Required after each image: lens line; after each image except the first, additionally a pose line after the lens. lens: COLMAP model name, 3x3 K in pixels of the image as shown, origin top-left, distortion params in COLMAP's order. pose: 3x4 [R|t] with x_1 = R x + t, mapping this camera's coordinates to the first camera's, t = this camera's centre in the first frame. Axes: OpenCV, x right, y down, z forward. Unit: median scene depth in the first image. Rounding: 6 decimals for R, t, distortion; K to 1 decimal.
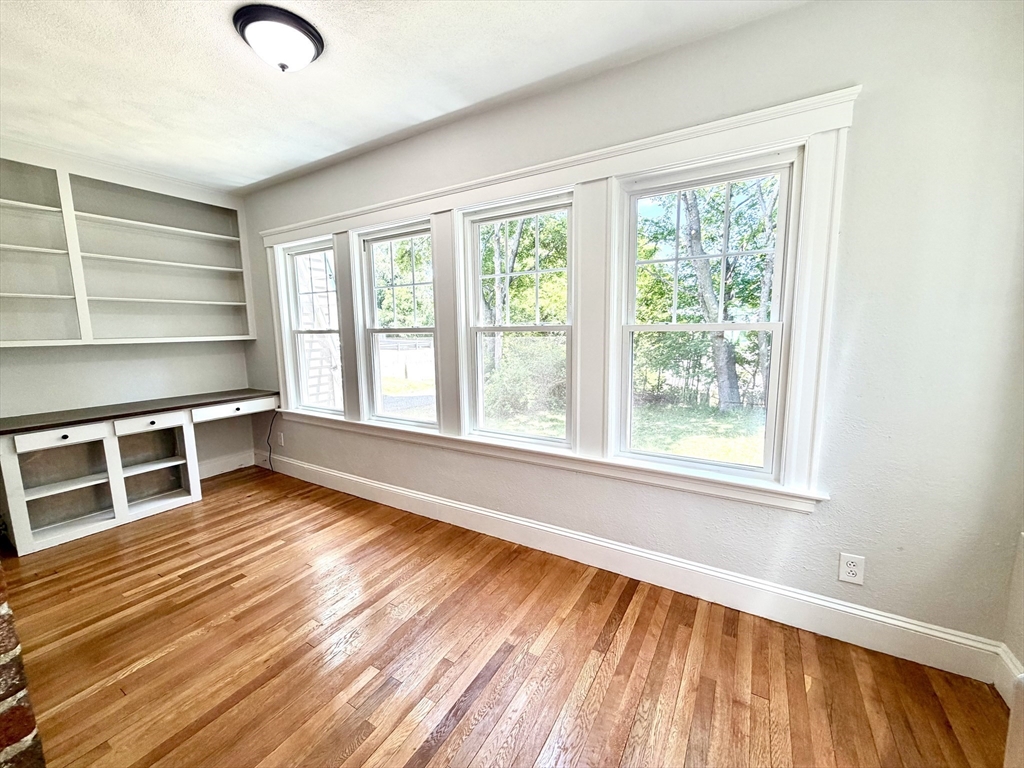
lens RADIAL K [[407.0, 0, 507.8], [0, 407.0, 384.3], [0, 0, 1]] dist [-0.000869, 0.000151]
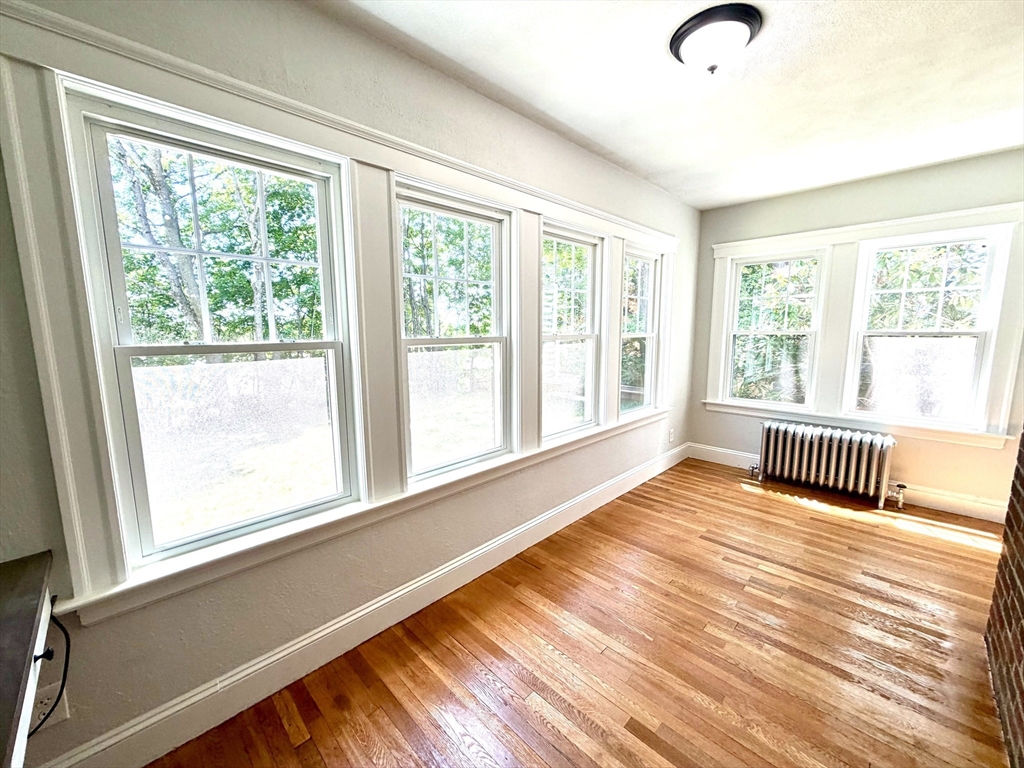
lens RADIAL K [[407.0, 0, 507.8], [0, 407.0, 384.3], [0, 0, 1]] dist [-0.000869, 0.000151]
pose [[0.244211, -0.121075, 0.962134, -1.394618], [0.132265, 0.987061, 0.090640, -0.160877], [-0.960660, 0.105122, 0.257065, 1.071124]]
